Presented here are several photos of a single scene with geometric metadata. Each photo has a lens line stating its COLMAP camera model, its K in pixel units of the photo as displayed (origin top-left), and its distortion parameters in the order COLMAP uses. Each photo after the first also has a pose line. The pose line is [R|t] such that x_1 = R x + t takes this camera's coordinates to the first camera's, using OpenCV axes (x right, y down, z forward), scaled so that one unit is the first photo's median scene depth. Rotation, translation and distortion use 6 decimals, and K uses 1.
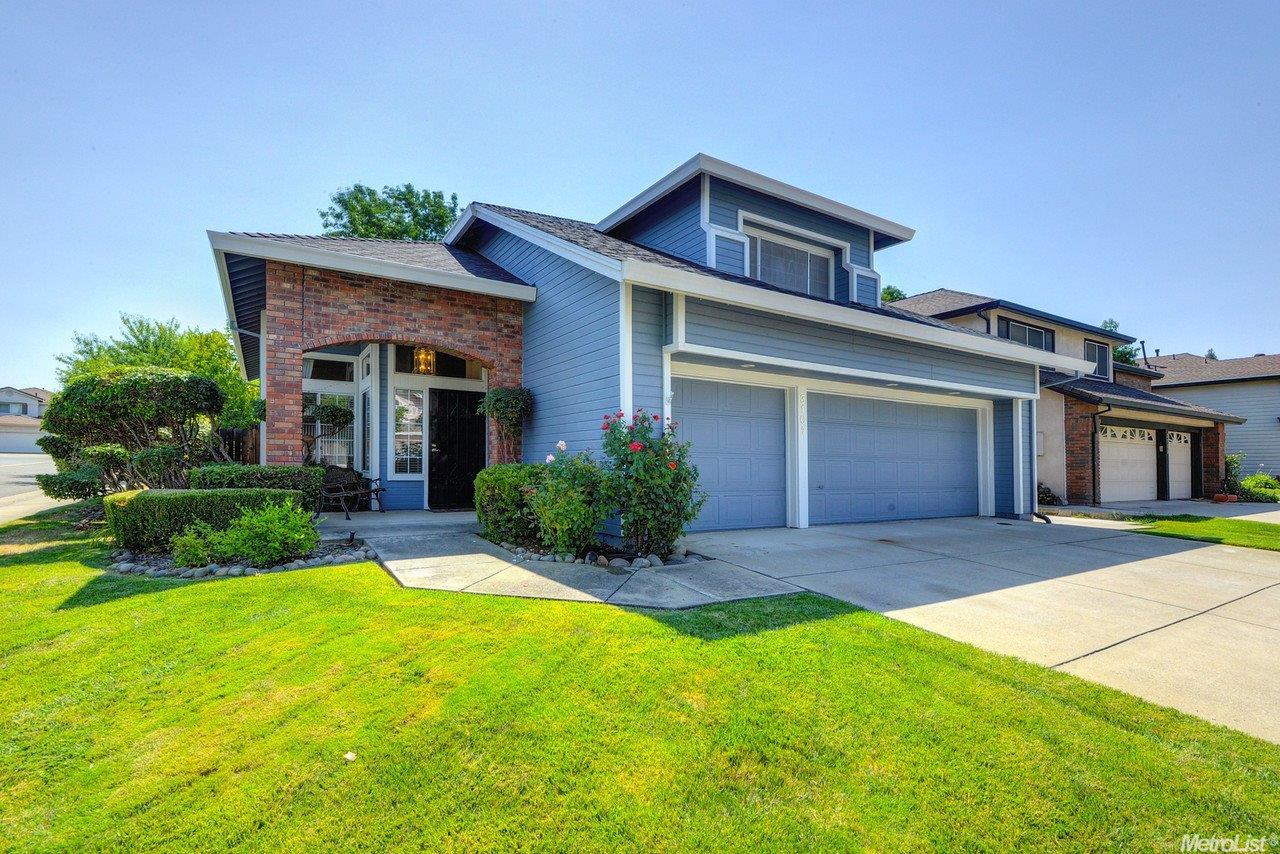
lens RADIAL K [[582.0, 0, 603.3], [0, 582.0, 461.4], [0, 0, 1]] dist [0.003218, -0.009451]
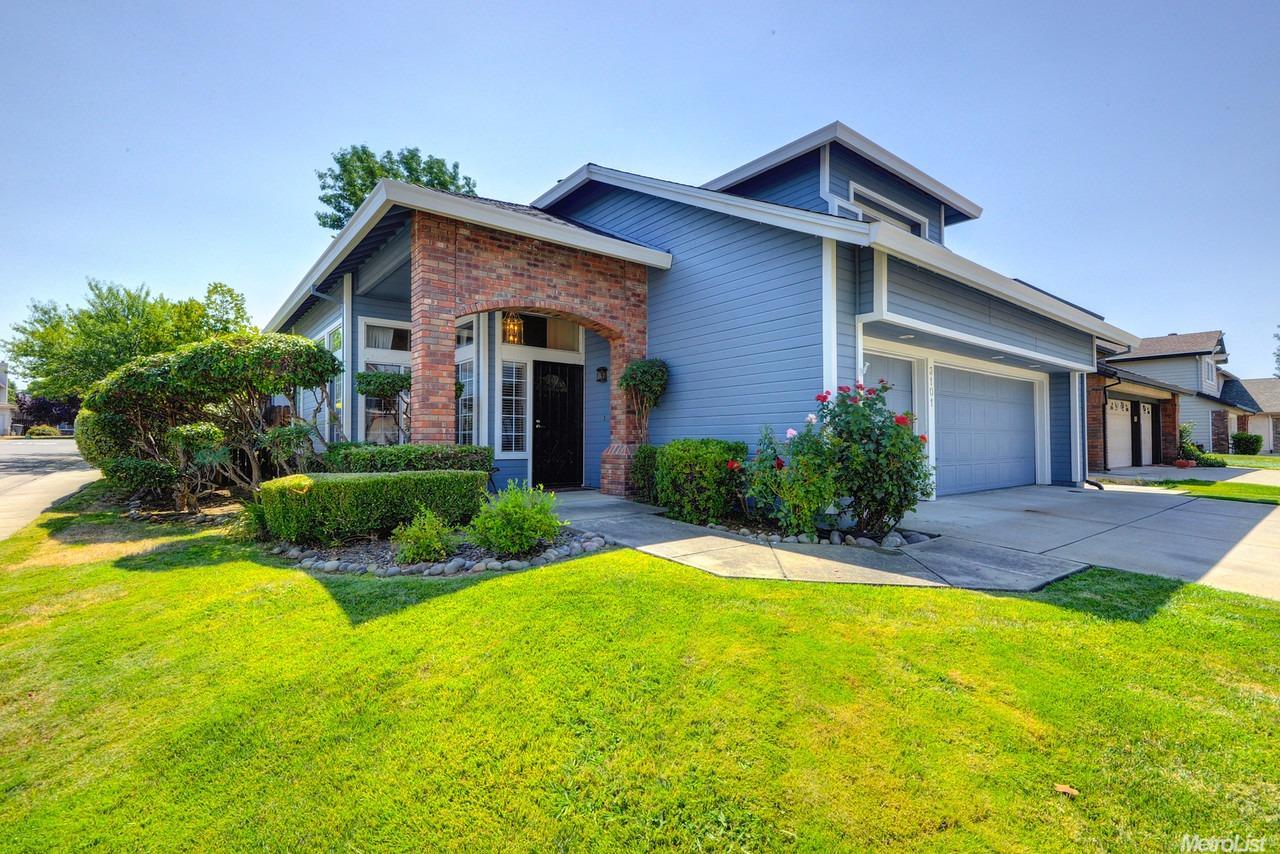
lens RADIAL K [[582.0, 0, 611.7], [0, 582.0, 435.6], [0, 0, 1]] dist [0.003218, -0.009451]
pose [[0.994715, -0.011545, 0.102023, -0.301552], [0.011714, 0.999931, -0.001055, -0.002144], [-0.102004, 0.002244, 0.994781, 0.061285]]
